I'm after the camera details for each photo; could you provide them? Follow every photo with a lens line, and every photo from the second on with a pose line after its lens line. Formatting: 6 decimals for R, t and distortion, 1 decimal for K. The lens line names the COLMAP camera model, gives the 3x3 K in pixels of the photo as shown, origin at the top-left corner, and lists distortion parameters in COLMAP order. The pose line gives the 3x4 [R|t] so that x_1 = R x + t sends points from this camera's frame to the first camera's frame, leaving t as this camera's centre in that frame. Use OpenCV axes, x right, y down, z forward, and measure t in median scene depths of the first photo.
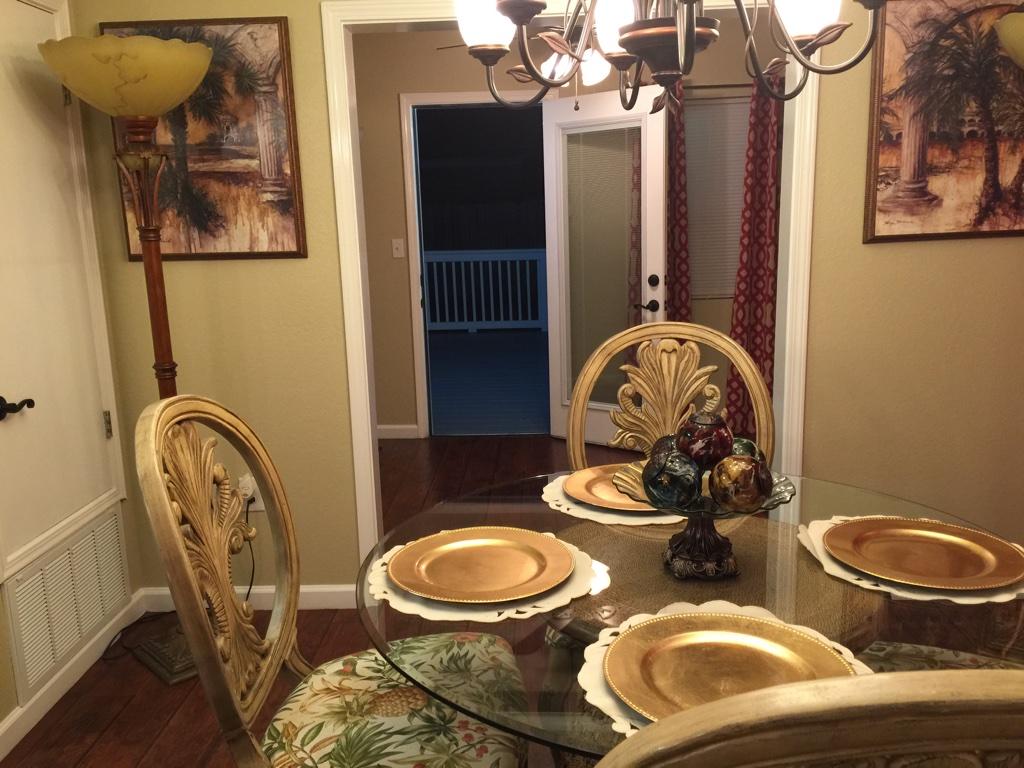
lens RADIAL K [[887.6, 0, 513.2], [0, 887.6, 384.1], [0, 0, 1]] dist [0.049547, 0.000269]
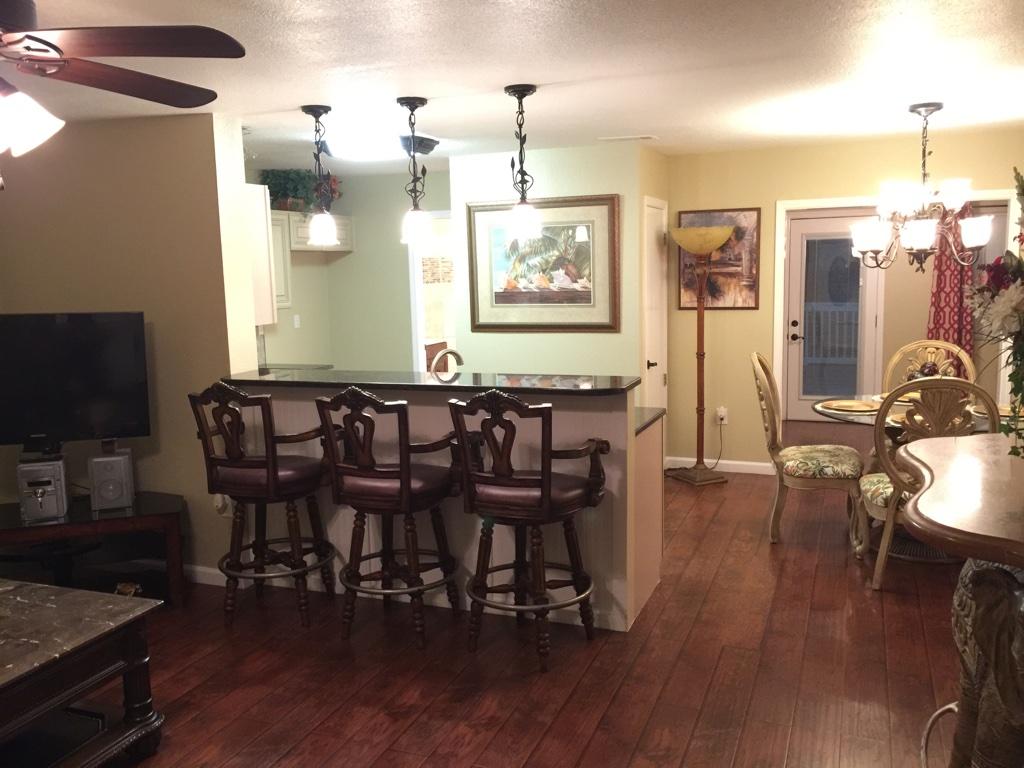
lens RADIAL K [[887.6, 0, 511.0], [0, 887.6, 387.0], [0, 0, 1]] dist [0.049547, 0.000269]
pose [[0.943361, 0.052709, -0.327554, -0.077107], [-0.068616, 0.996950, -0.037191, 0.181595], [0.324595, 0.057560, 0.944100, -1.335152]]
